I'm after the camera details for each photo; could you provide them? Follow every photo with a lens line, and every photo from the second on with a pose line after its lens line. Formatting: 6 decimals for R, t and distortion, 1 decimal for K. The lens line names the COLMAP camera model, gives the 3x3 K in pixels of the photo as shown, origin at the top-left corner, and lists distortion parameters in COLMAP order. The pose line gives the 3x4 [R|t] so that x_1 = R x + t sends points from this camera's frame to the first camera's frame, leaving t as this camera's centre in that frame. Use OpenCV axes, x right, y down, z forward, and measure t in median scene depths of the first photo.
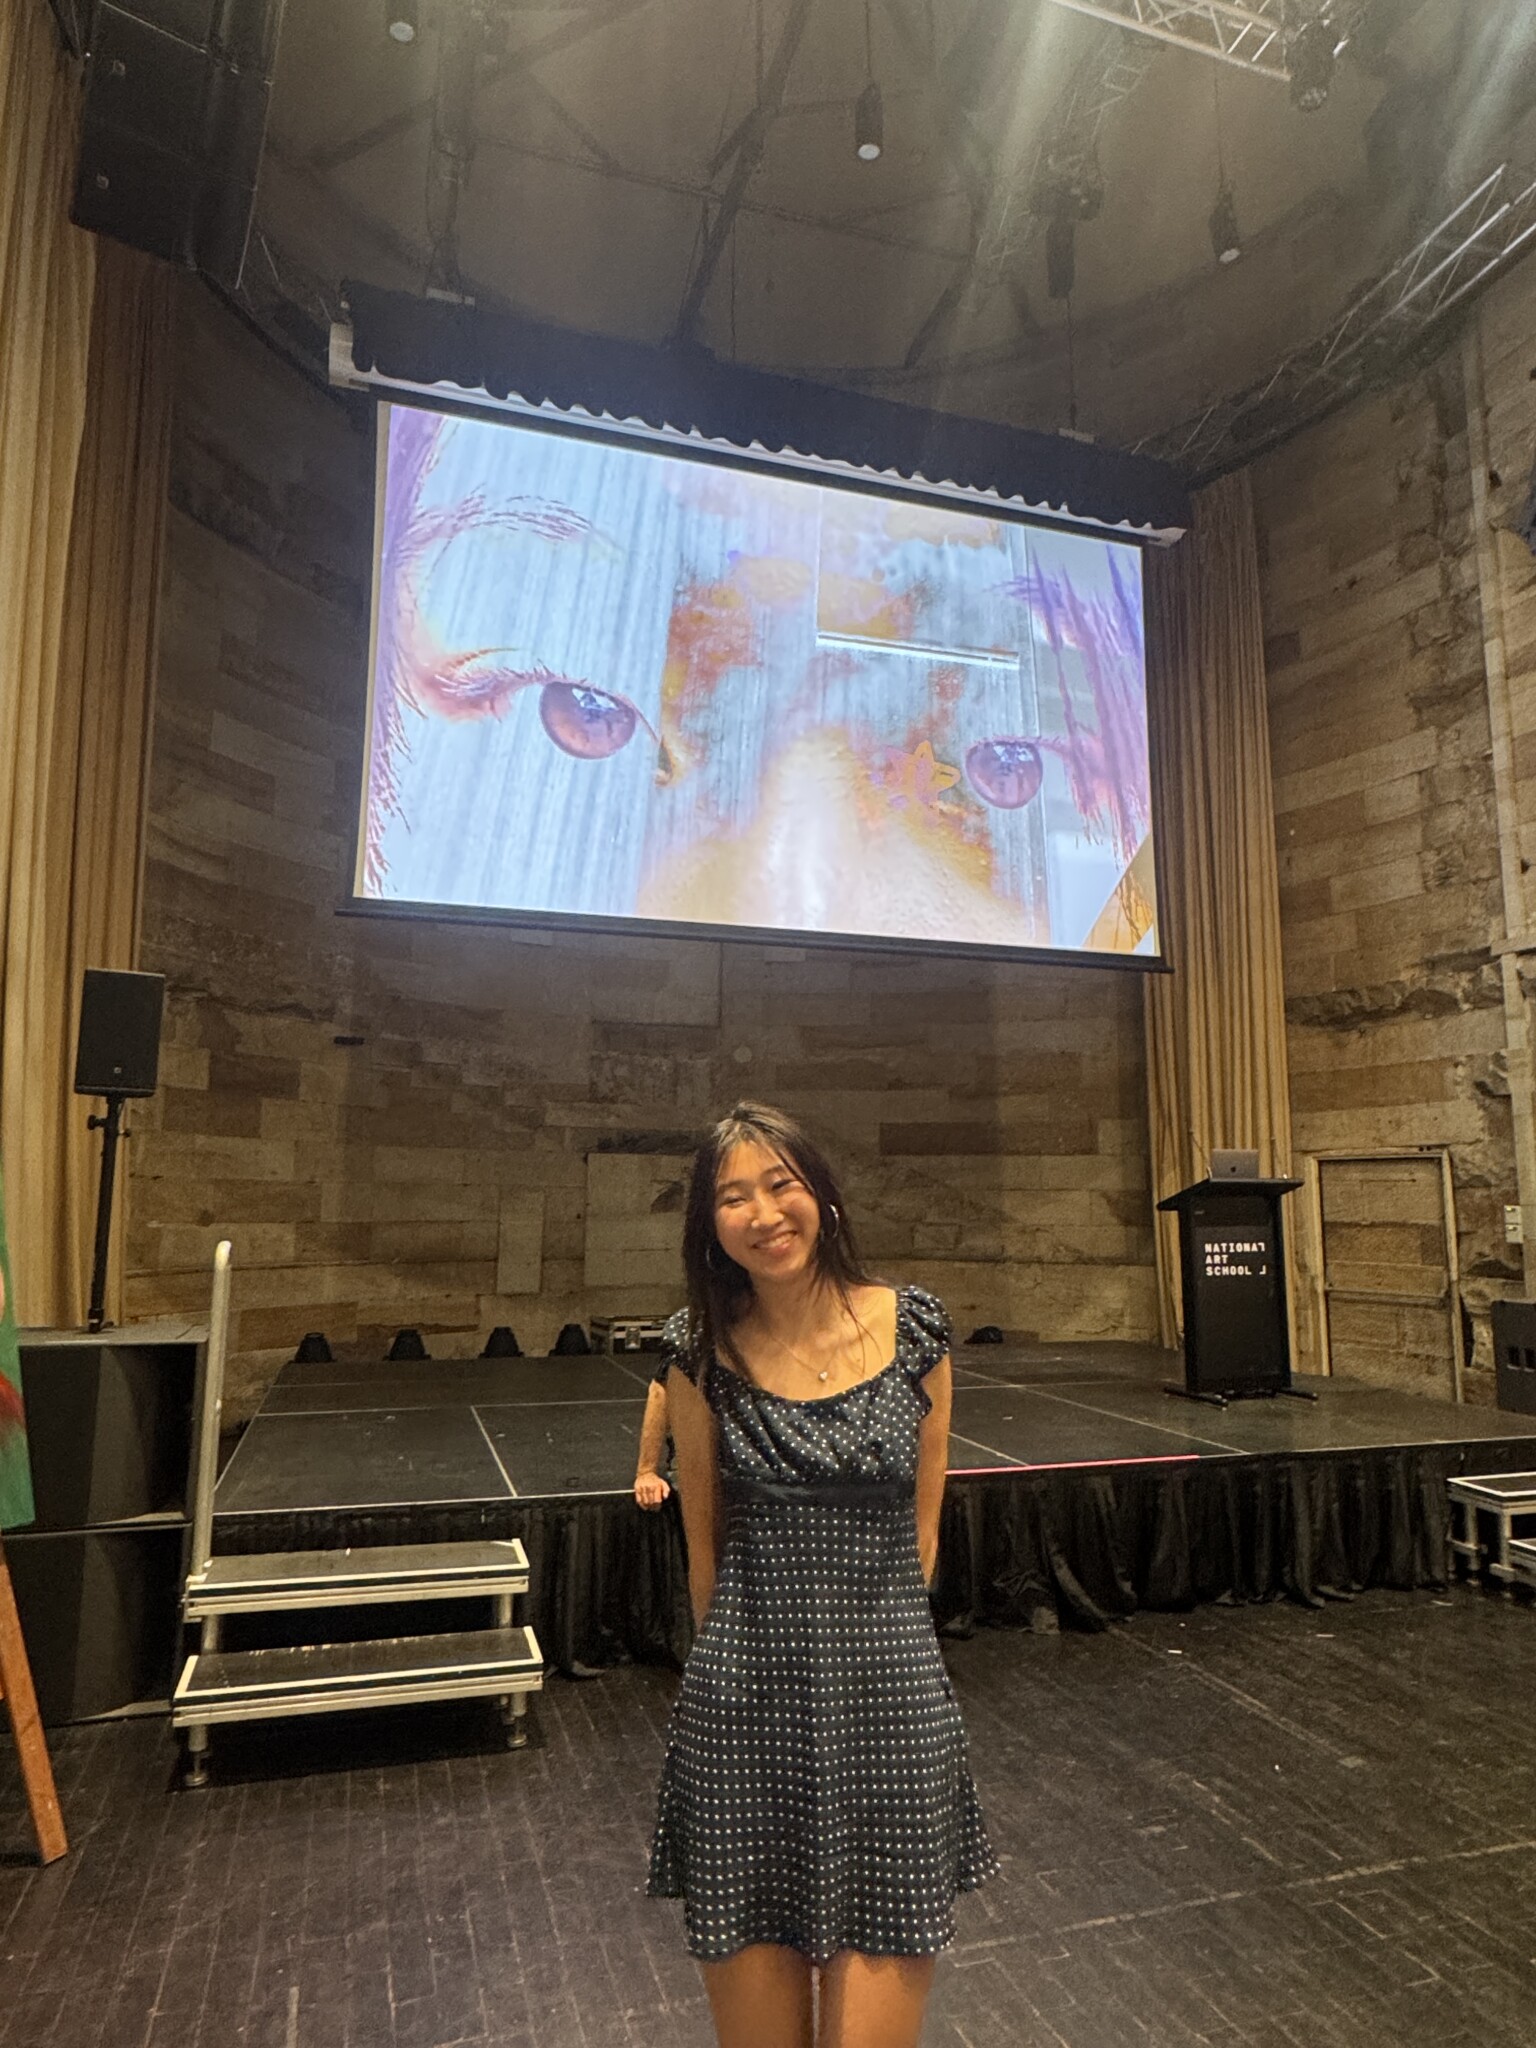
lens RADIAL K [[1231.8, 0, 768.0], [0, 1231.8, 1024.0], [0, 0, 1]] dist [-0.004848, 0.004832]
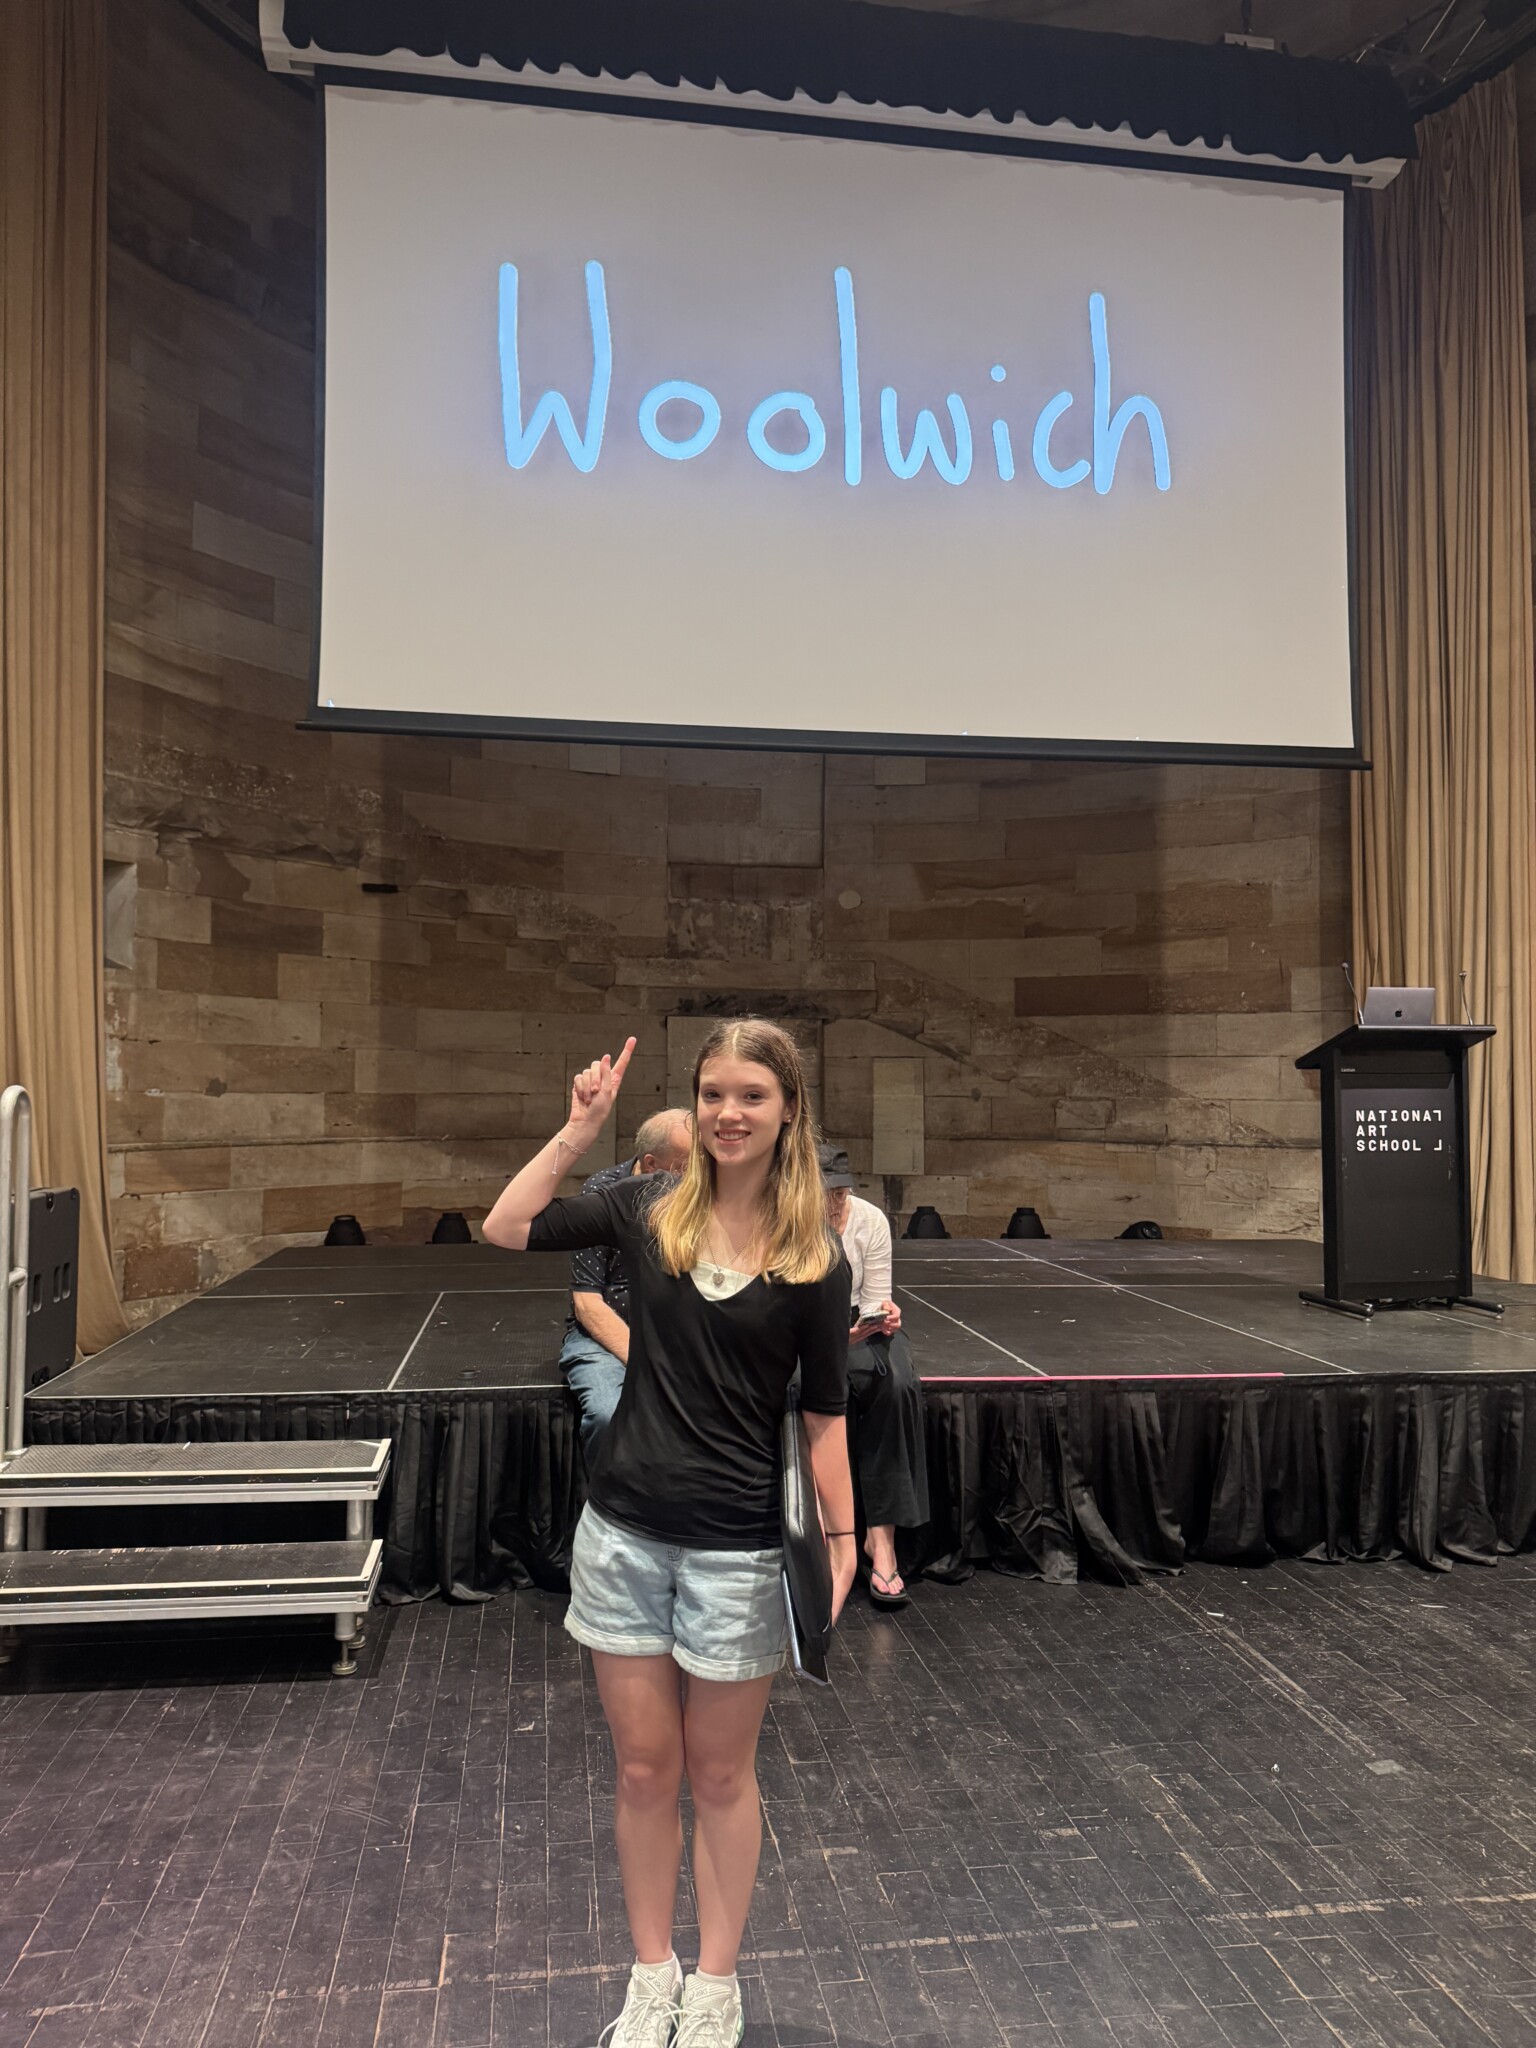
lens RADIAL K [[1419.5, 0, 768.0], [0, 1419.5, 1024.0], [0, 0, 1]] dist [0.031528, -0.037348]
pose [[0.986693, -0.008599, -0.162368, 0.138070], [0.024063, 0.995327, 0.093515, 0.032708], [0.160805, -0.096178, 0.982289, 0.071379]]
